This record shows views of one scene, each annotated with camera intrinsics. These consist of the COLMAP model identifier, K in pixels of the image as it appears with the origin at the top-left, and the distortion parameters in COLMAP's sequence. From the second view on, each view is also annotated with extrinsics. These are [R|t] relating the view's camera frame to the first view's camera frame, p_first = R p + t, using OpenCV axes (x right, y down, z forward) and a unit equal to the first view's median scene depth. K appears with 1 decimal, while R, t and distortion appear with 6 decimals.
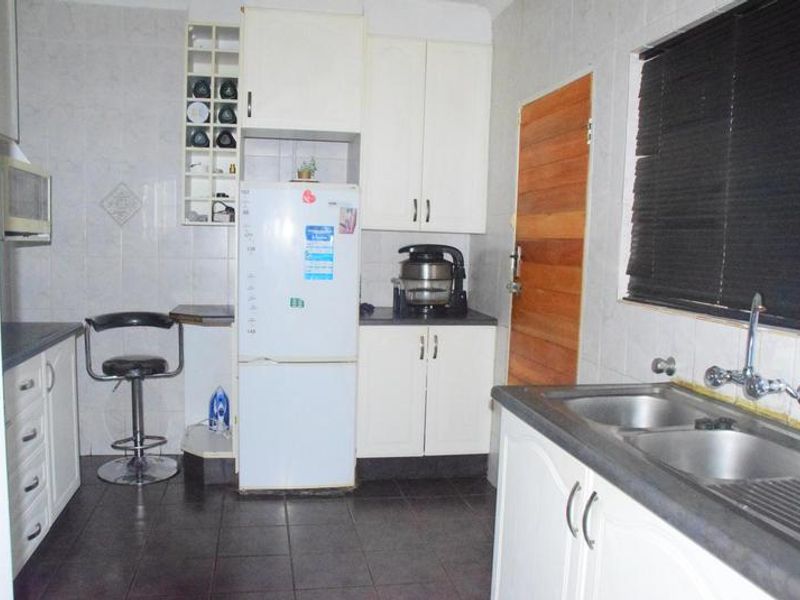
lens RADIAL K [[717.3, 0, 400.0], [0, 717.3, 300.0], [0, 0, 1]] dist [-0.193777, 0.259215]
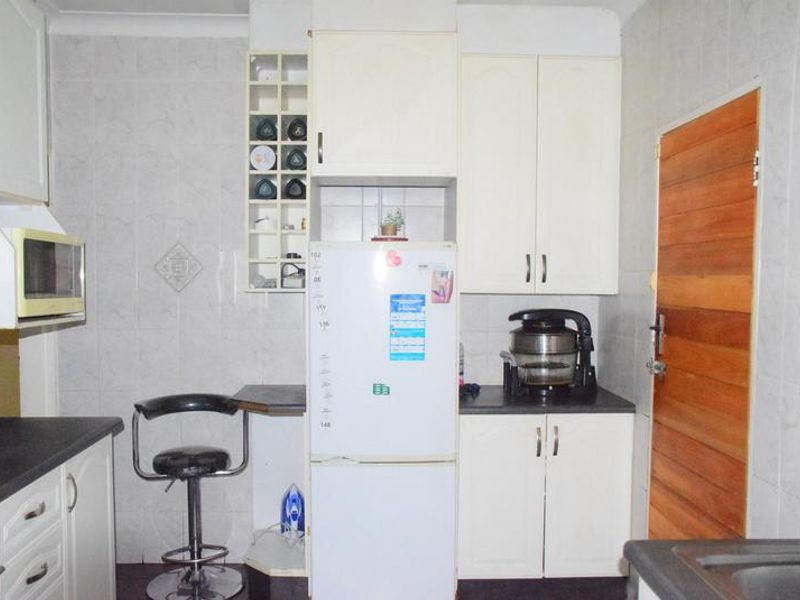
lens RADIAL K [[788.6, 0, 400.0], [0, 788.6, 300.0], [0, 0, 1]] dist [-0.085032, 0.016915]
pose [[0.987366, -0.017889, -0.157441, 0.018631], [0.009733, 0.998577, -0.052428, -0.047137], [0.158155, 0.050233, 0.986136, 0.108273]]
